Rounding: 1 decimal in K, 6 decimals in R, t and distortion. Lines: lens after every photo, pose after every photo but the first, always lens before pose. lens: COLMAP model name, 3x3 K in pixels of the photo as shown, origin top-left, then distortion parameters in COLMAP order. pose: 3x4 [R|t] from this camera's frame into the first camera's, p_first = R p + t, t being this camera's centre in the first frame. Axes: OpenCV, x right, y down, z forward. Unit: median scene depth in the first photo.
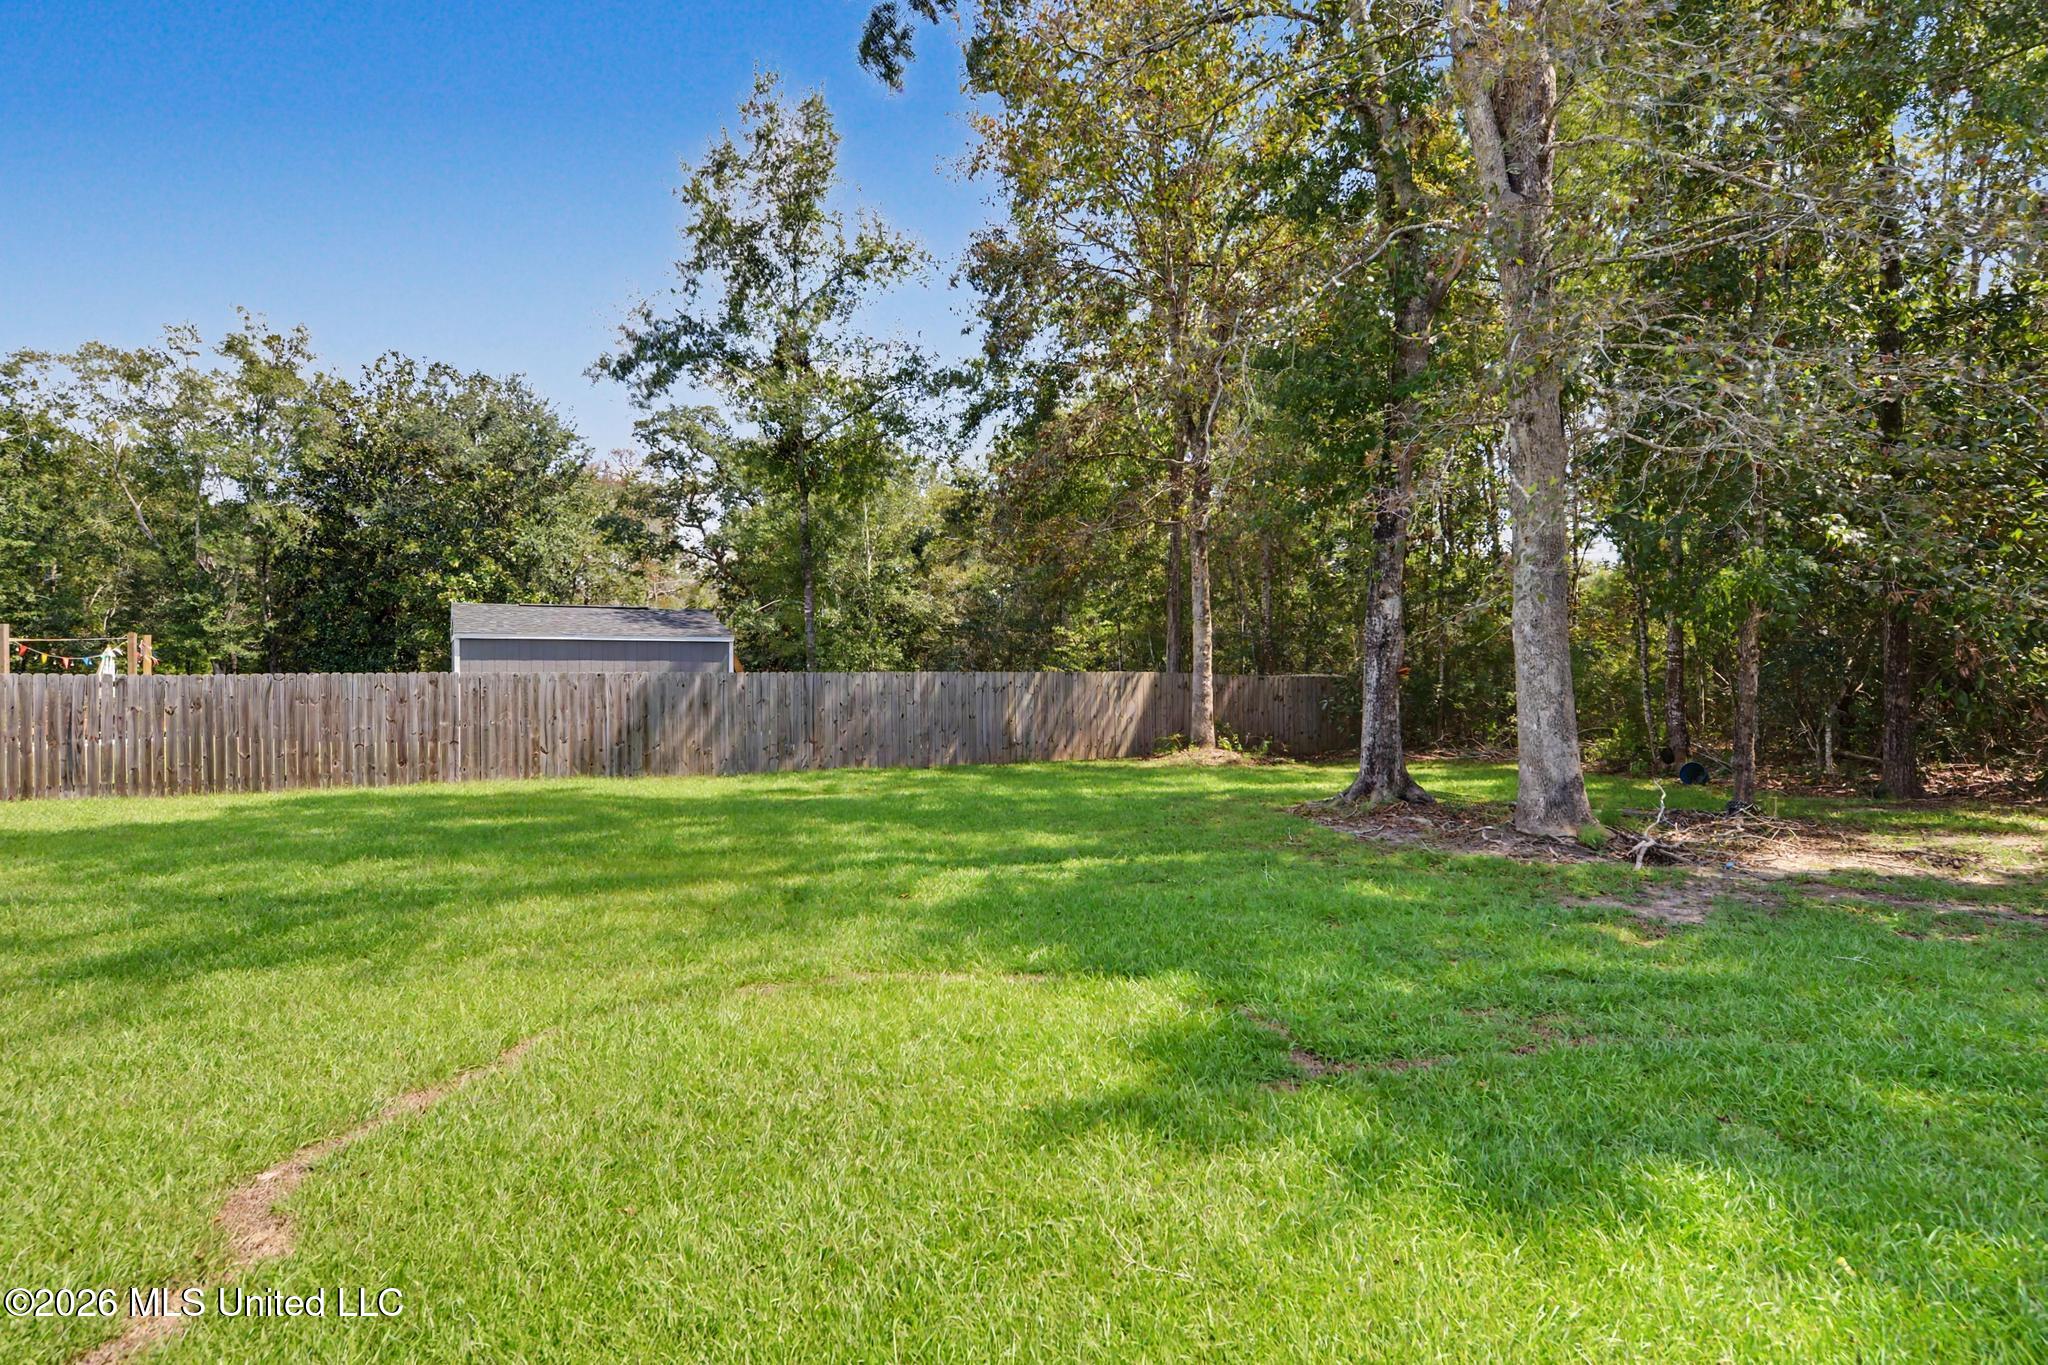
lens RADIAL K [[1130.7, 0, 1024.0], [0, 1130.7, 682.5], [0, 0, 1]] dist [-0.004206, -0.000791]
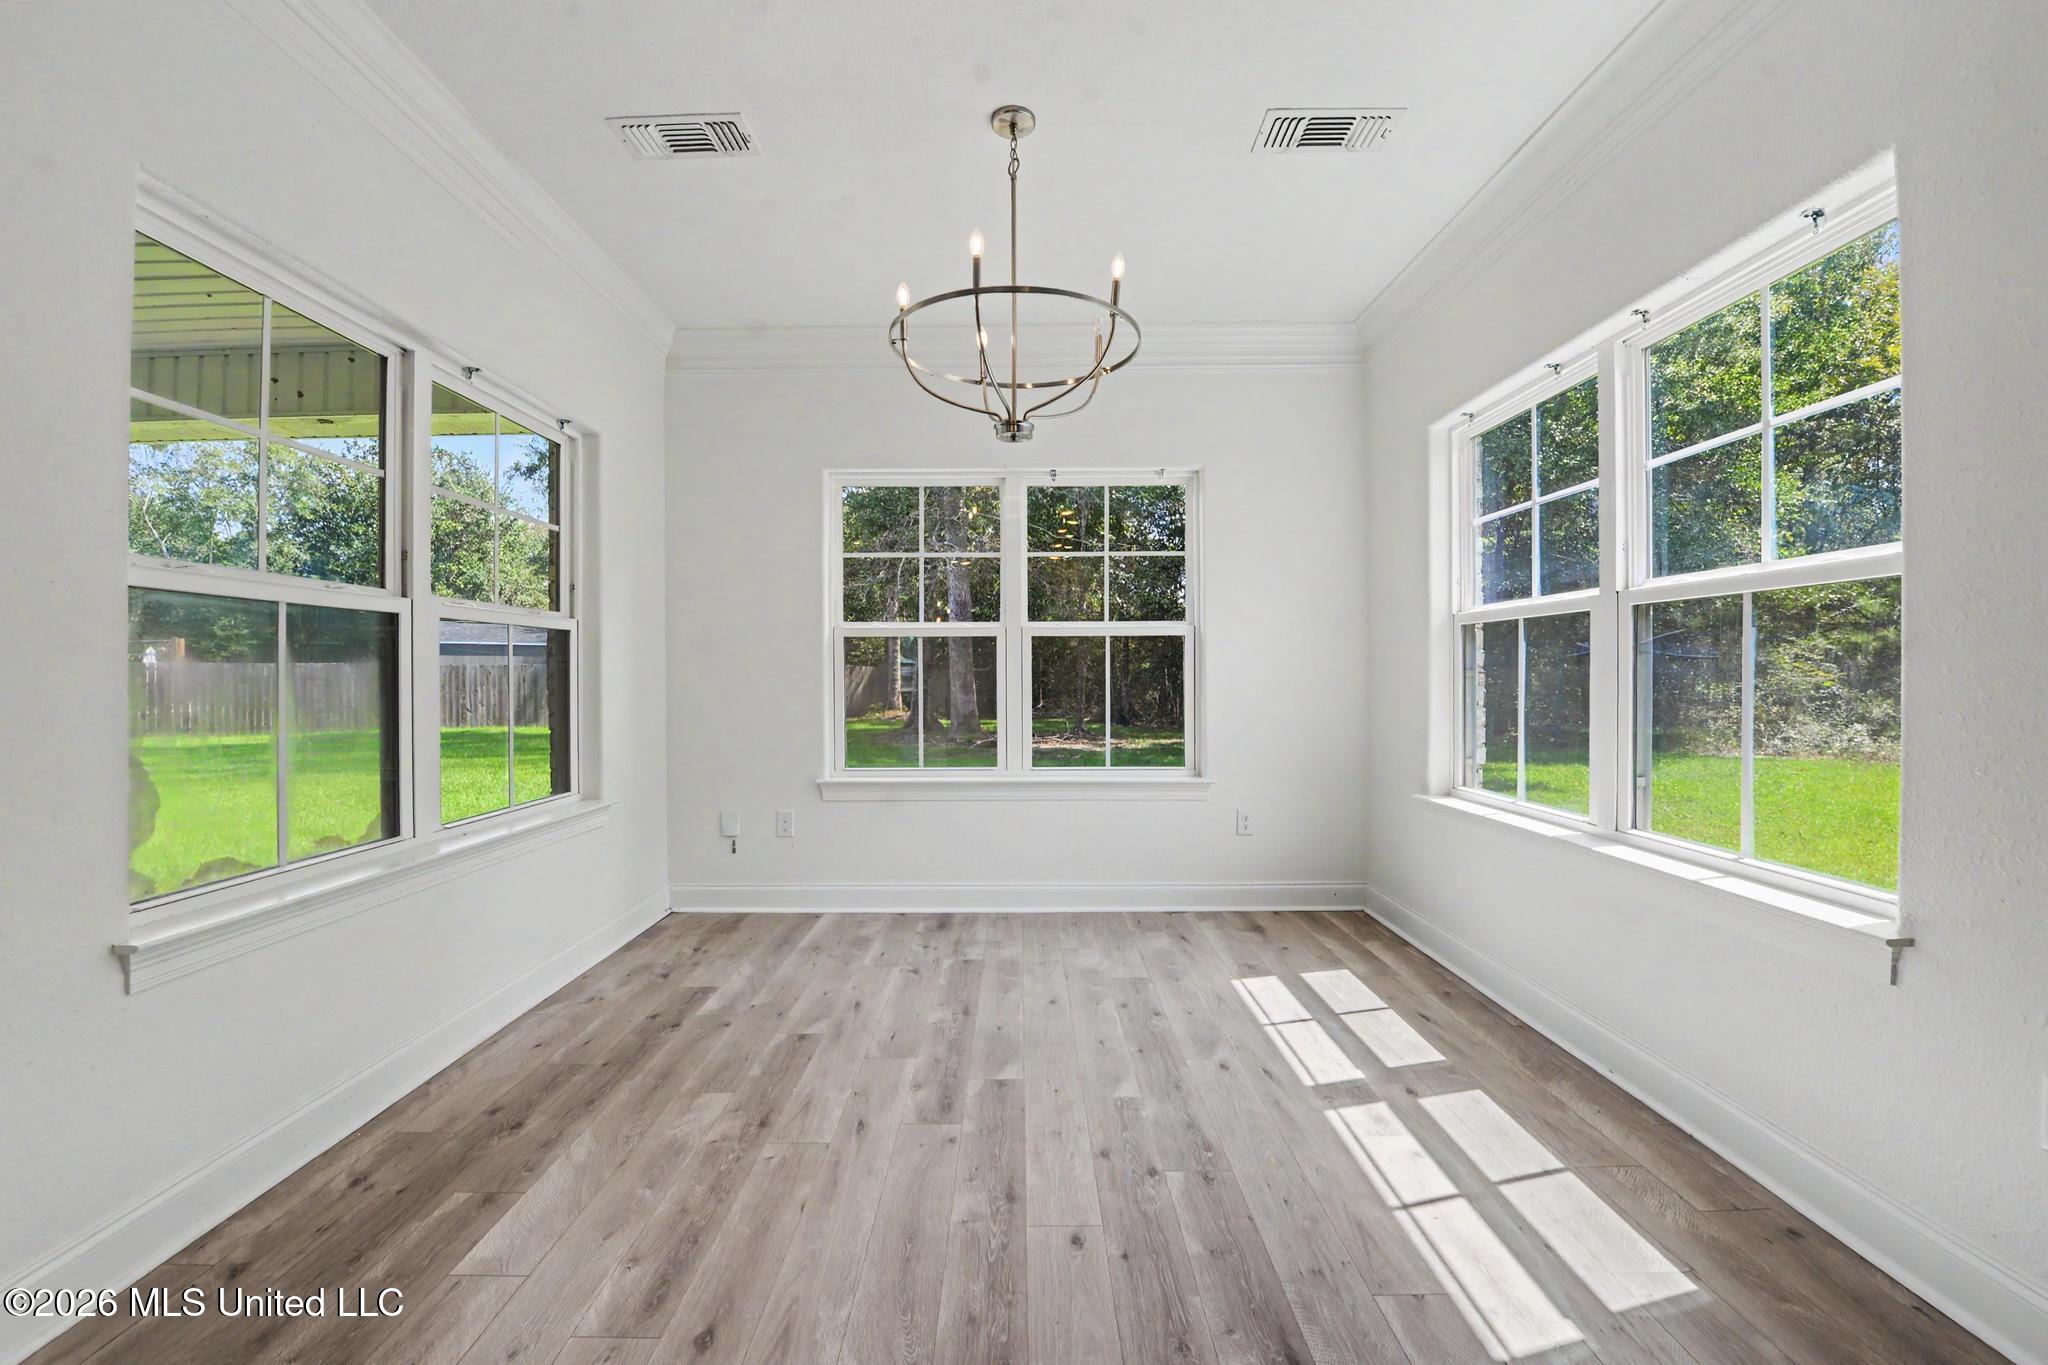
lens RADIAL K [[821.6, 0, 1016.2], [0, 821.6, 681.0], [0, 0, 1]] dist [-0.013402, -0.003219]
pose [[0.986540, 0.000658, 0.163519, 0.063143], [-0.001532, 0.999985, 0.005219, 0.003136], [-0.163513, -0.005399, 0.986526, -0.115651]]
